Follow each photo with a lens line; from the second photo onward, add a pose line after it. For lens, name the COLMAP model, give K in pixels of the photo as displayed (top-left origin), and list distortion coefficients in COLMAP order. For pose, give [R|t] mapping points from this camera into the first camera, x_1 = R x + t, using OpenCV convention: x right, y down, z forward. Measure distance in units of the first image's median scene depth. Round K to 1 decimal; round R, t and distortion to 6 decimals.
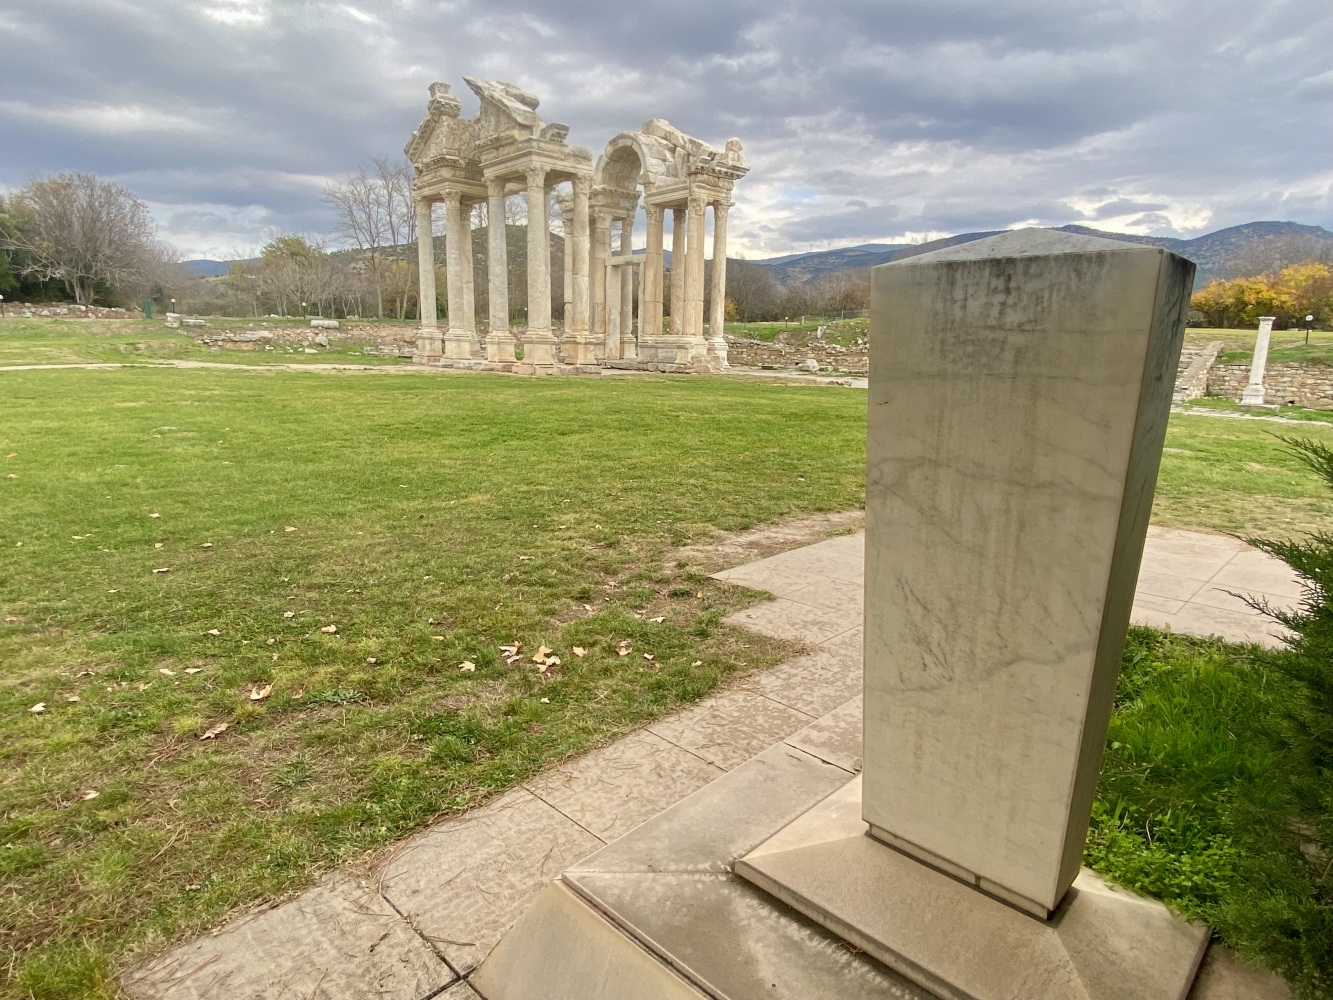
lens RADIAL K [[767.4, 0, 657.5], [0, 767.4, 509.0], [0, 0, 1]] dist [0.080154, -0.114011]
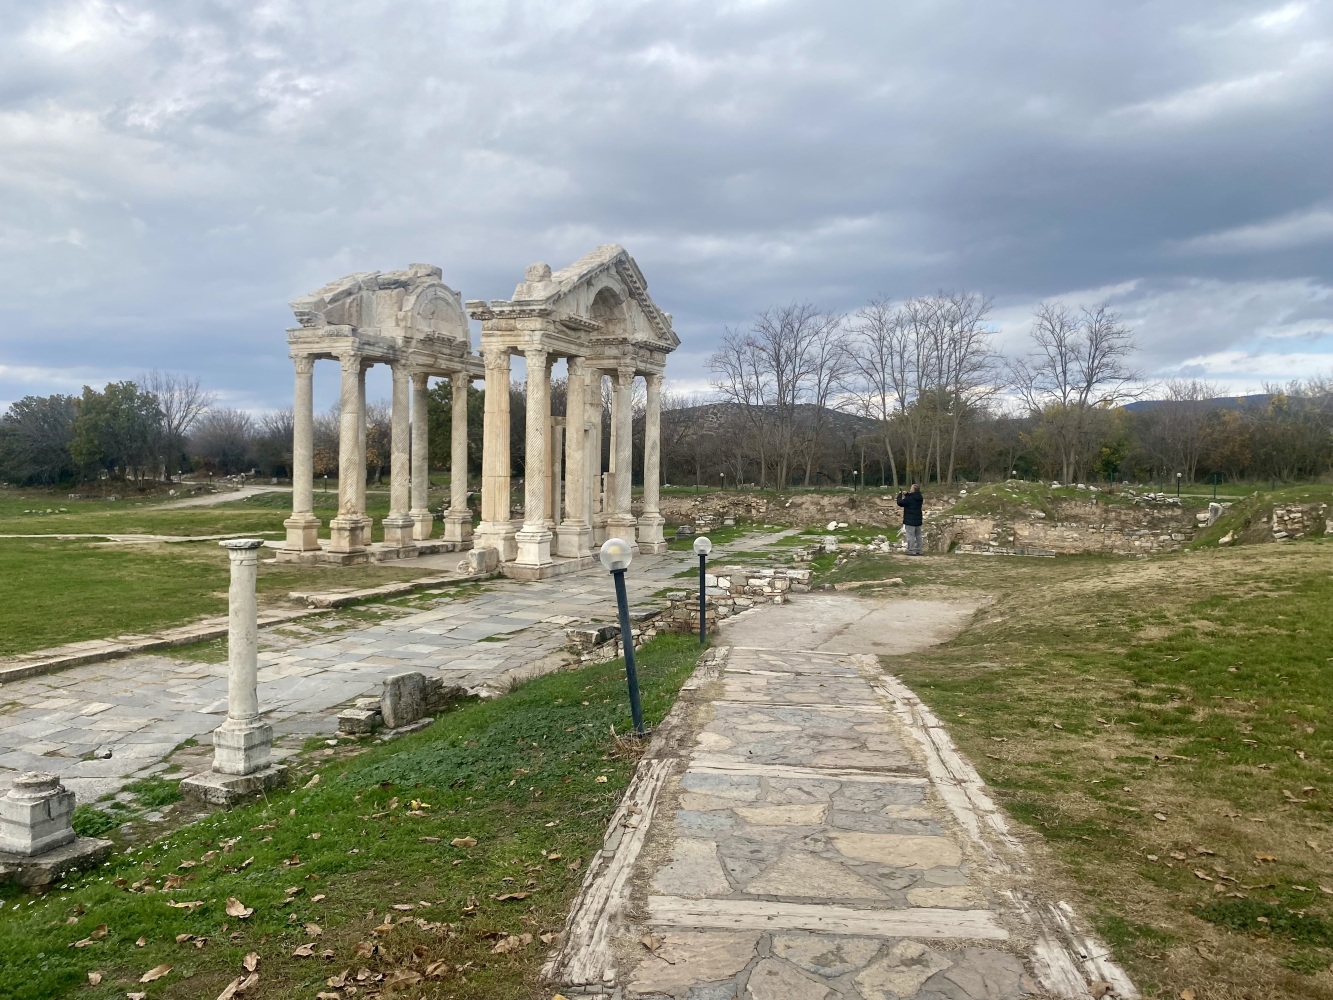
lens RADIAL K [[994.3, 0, 672.4], [0, 994.3, 492.3], [0, 0, 1]] dist [0.093705, -0.196525]
pose [[0.461840, 0.004326, -0.886953, 1.022866], [-0.193092, 0.976495, -0.095781, -0.203912], [0.865690, 0.215499, 0.451820, 0.745581]]
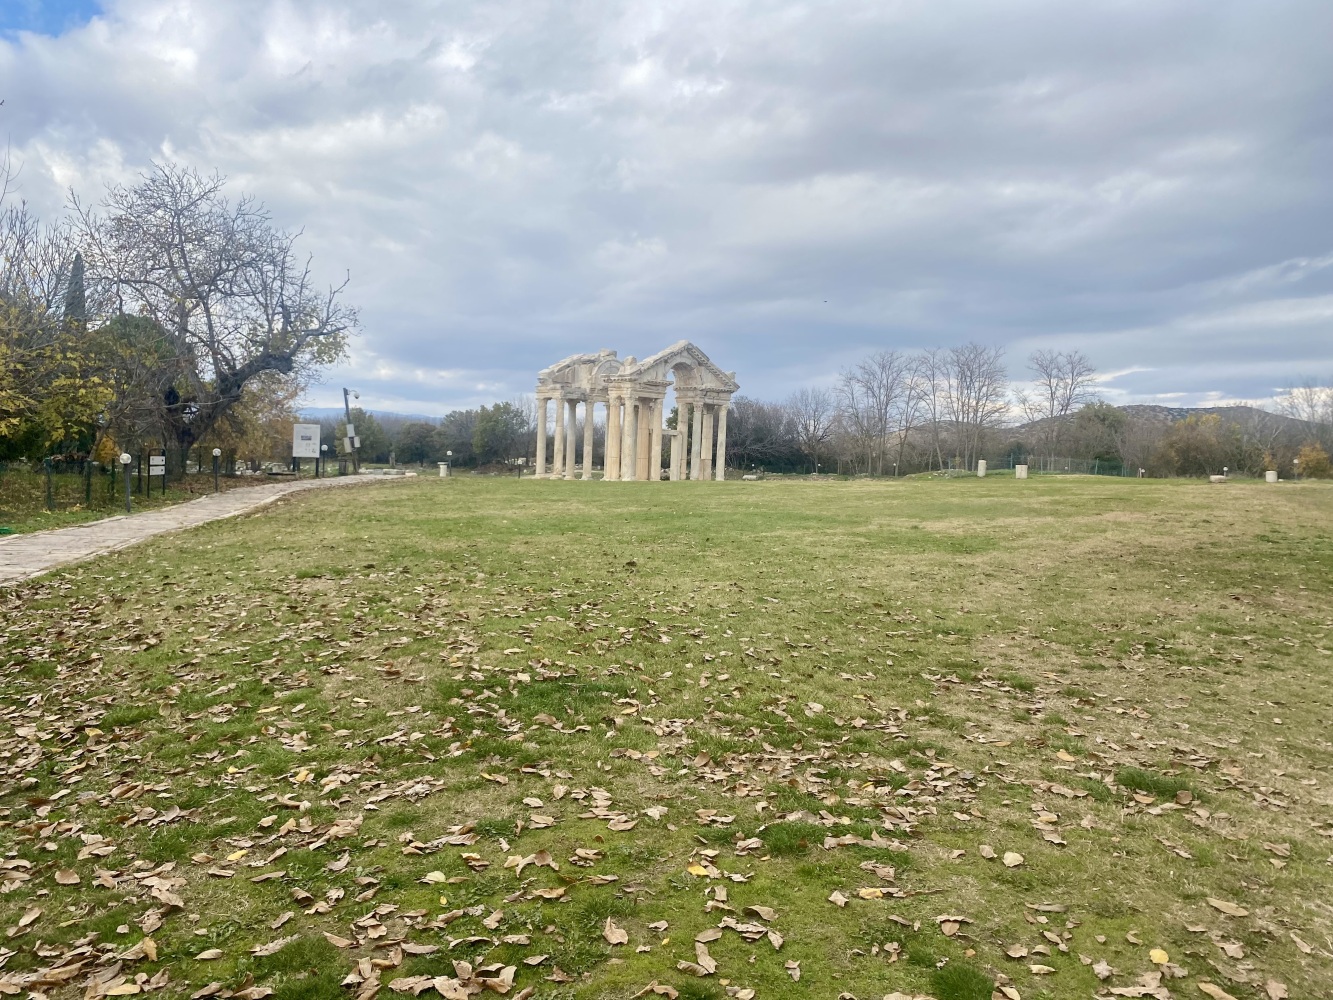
lens RADIAL K [[994.3, 0, 672.4], [0, 994.3, 492.3], [0, 0, 1]] dist [0.093705, -0.196525]
pose [[0.095242, 0.010476, -0.995399, 2.145593], [-0.246860, 0.968958, -0.013423, -0.213064], [0.964359, 0.247002, 0.094871, 0.981916]]
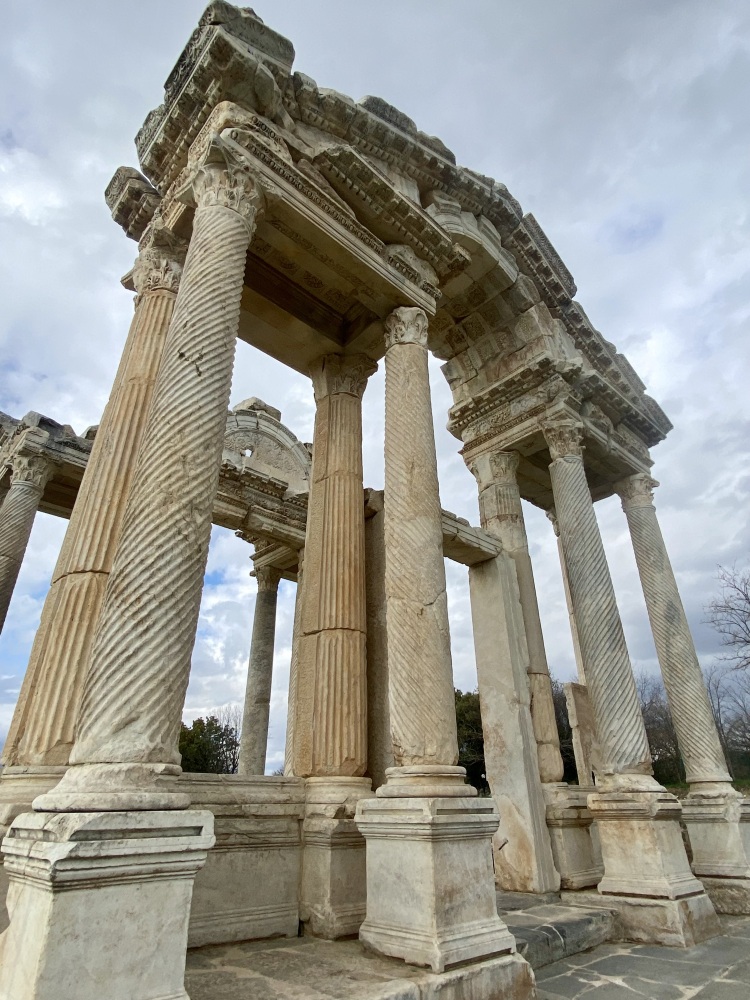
lens RADIAL K [[563.4, 0, 373.2], [0, 563.4, 494.8], [0, 0, 1]] dist [0.076832, -0.076692]
pose [[0.045489, -0.498520, -0.865684, 0.205268], [-0.205652, 0.843346, -0.496462, -0.239916], [0.977567, 0.200613, -0.064158, 1.122739]]
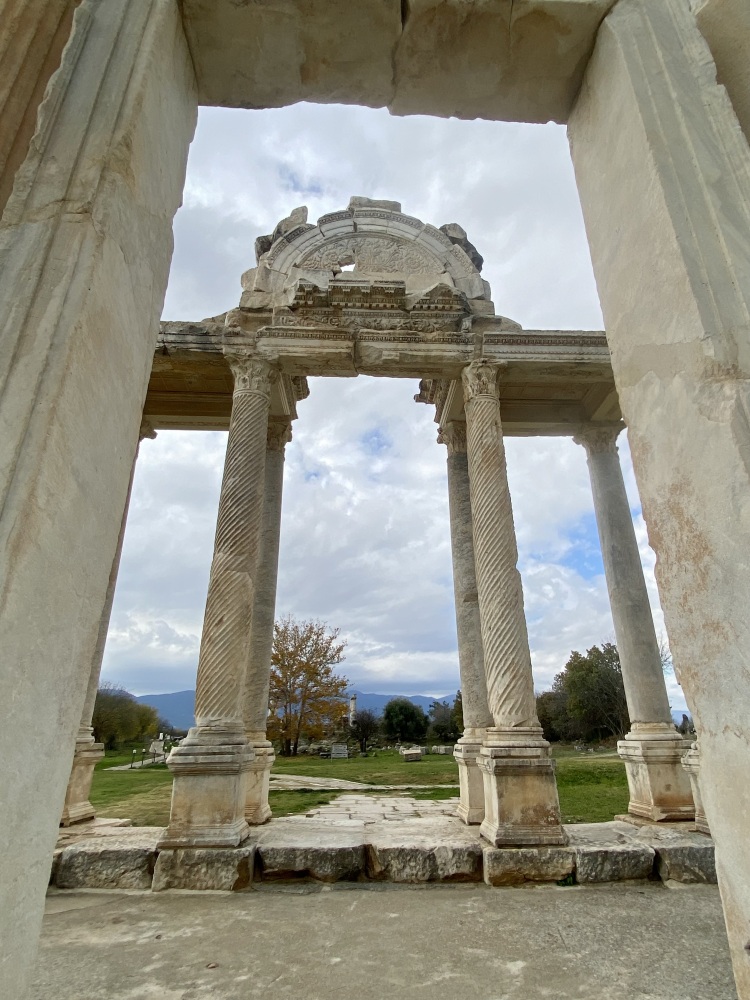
lens RADIAL K [[563.4, 0, 373.2], [0, 563.4, 494.8], [0, 0, 1]] dist [0.076832, -0.076692]
pose [[-0.614260, -0.330587, -0.716517, 0.006708], [-0.178818, 0.942708, -0.281649, -0.264436], [0.768576, -0.044880, -0.638182, 1.197386]]
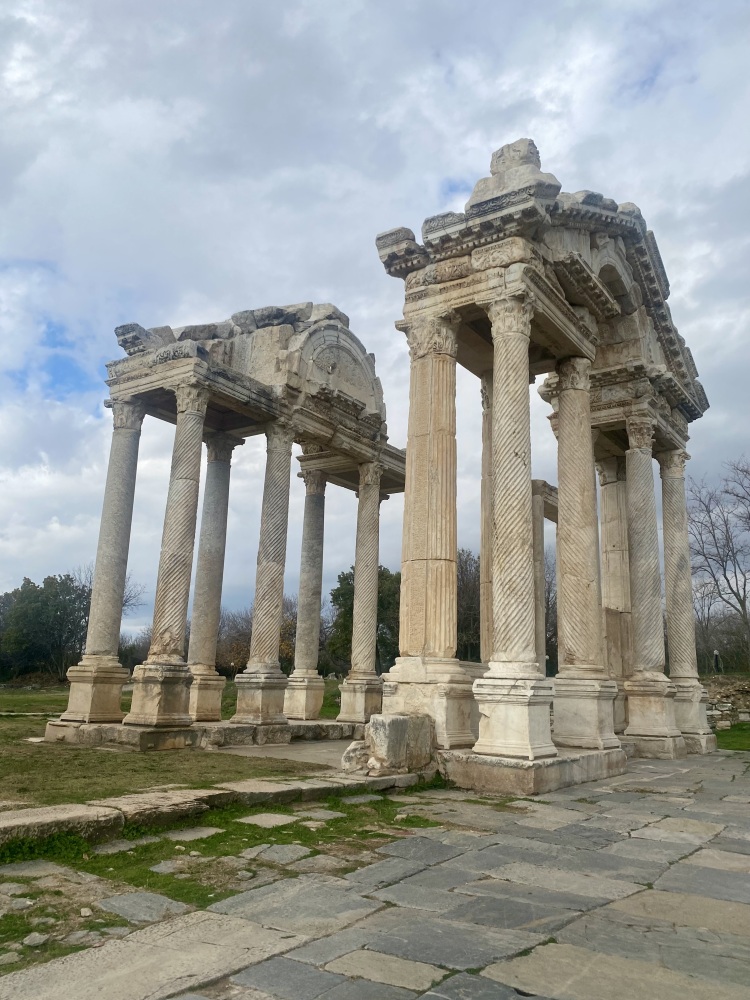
lens RADIAL K [[795.2, 0, 385.0], [0, 795.2, 495.9], [0, 0, 1]] dist [0.034102, -0.009656]
pose [[0.274786, -0.243312, -0.930211, 0.414131], [-0.227835, 0.923422, -0.308840, -0.186972], [0.934122, 0.296800, 0.198308, 0.934794]]
